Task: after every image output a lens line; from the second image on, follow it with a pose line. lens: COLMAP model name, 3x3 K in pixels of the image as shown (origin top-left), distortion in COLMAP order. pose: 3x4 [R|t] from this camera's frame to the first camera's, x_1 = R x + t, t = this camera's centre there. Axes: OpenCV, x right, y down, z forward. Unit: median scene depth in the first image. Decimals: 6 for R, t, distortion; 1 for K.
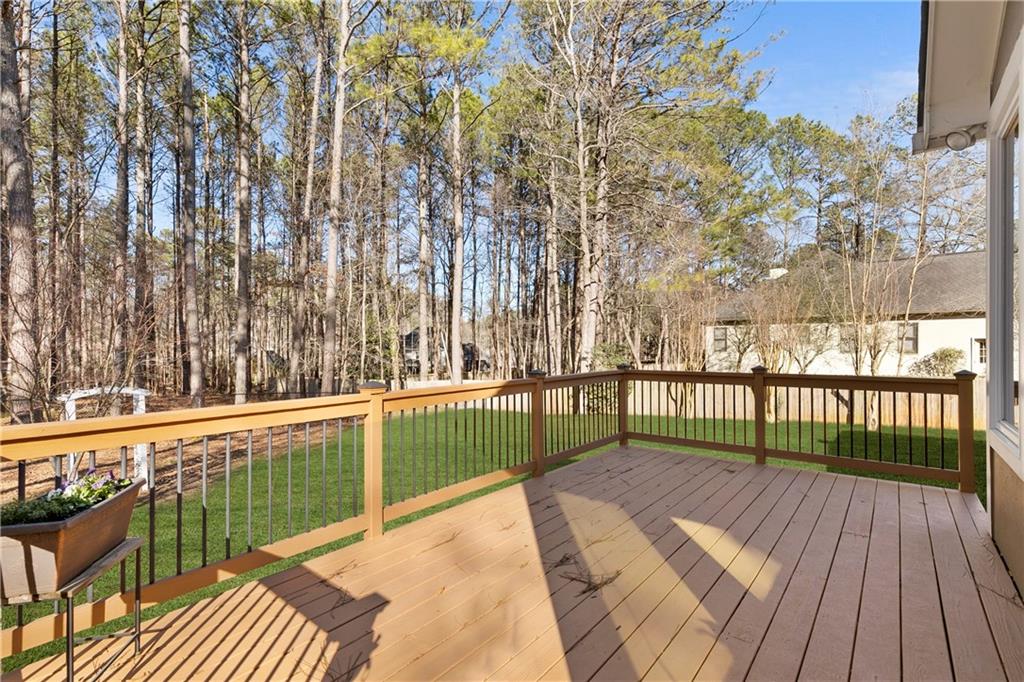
lens RADIAL K [[461.0, 0, 513.7], [0, 461.0, 342.6], [0, 0, 1]] dist [0.009769, 0.000081]
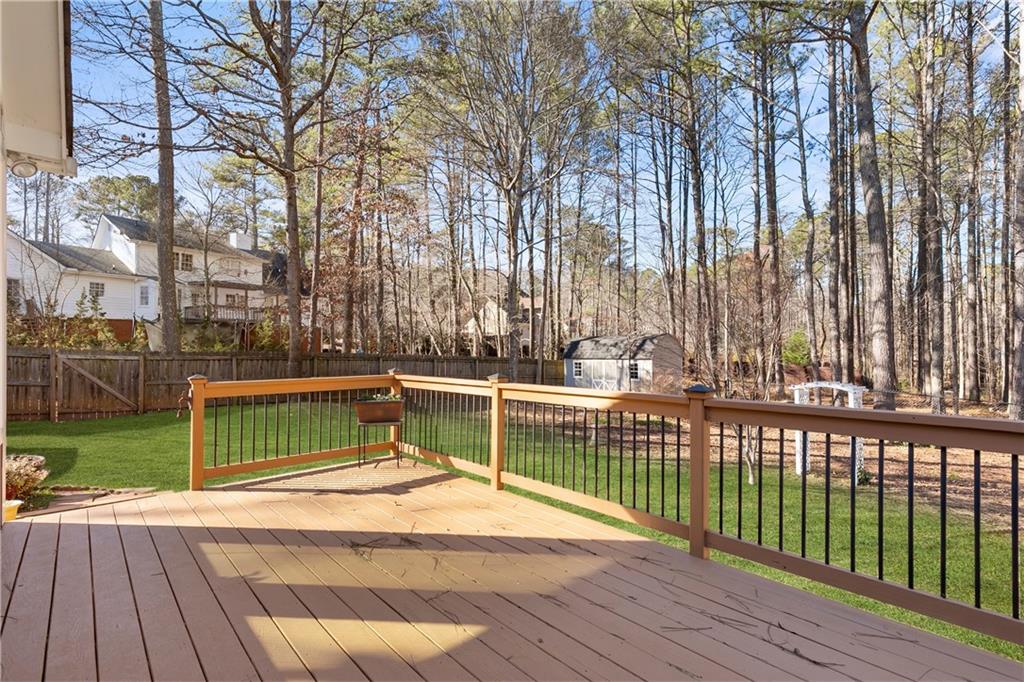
lens RADIAL K [[461.0, 0, 513.7], [0, 461.0, 341.5], [0, 0, 1]] dist [0.009769, 0.000081]
pose [[-0.118650, -0.011364, -0.992871, 1.184411], [0.005131, 0.999914, -0.012058, 0.008412], [0.992923, -0.006526, -0.118582, 1.384522]]
